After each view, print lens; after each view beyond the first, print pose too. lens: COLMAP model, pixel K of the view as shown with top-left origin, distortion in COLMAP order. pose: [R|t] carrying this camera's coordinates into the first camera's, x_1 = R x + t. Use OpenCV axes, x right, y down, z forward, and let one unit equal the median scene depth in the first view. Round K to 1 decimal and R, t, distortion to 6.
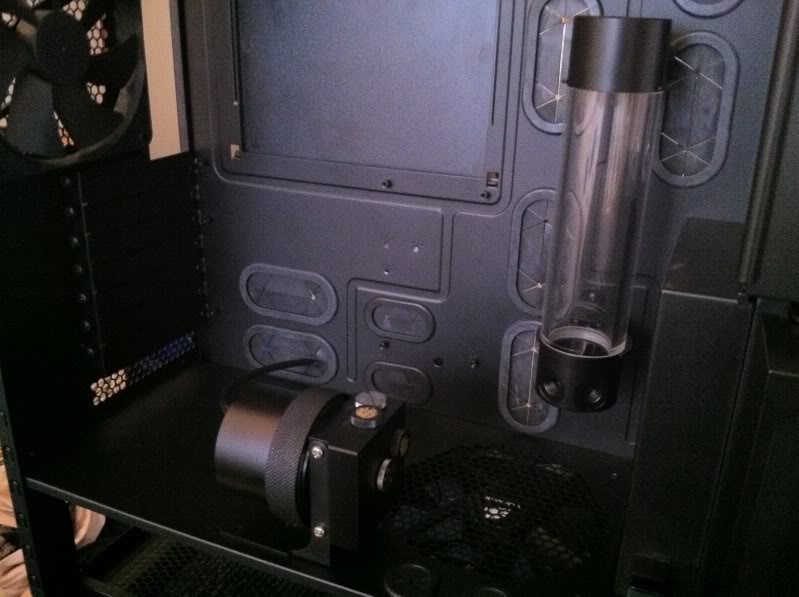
lens RADIAL K [[689.9, 0, 402.9], [0, 689.9, 295.1], [0, 0, 1]] dist [-0.069506, -0.010613]
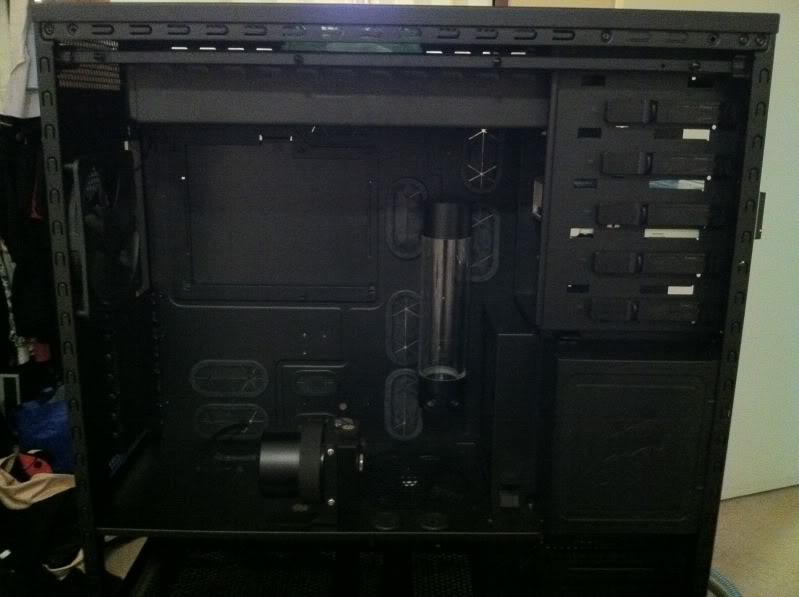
lens RADIAL K [[689.9, 0, 402.9], [0, 689.9, 295.1], [0, 0, 1]] dist [-0.069506, -0.010613]
pose [[0.916319, -0.097399, 0.388423, -0.429611], [0.144692, 0.984968, -0.094353, 0.018107], [-0.373394, 0.142659, 0.916638, -0.532987]]
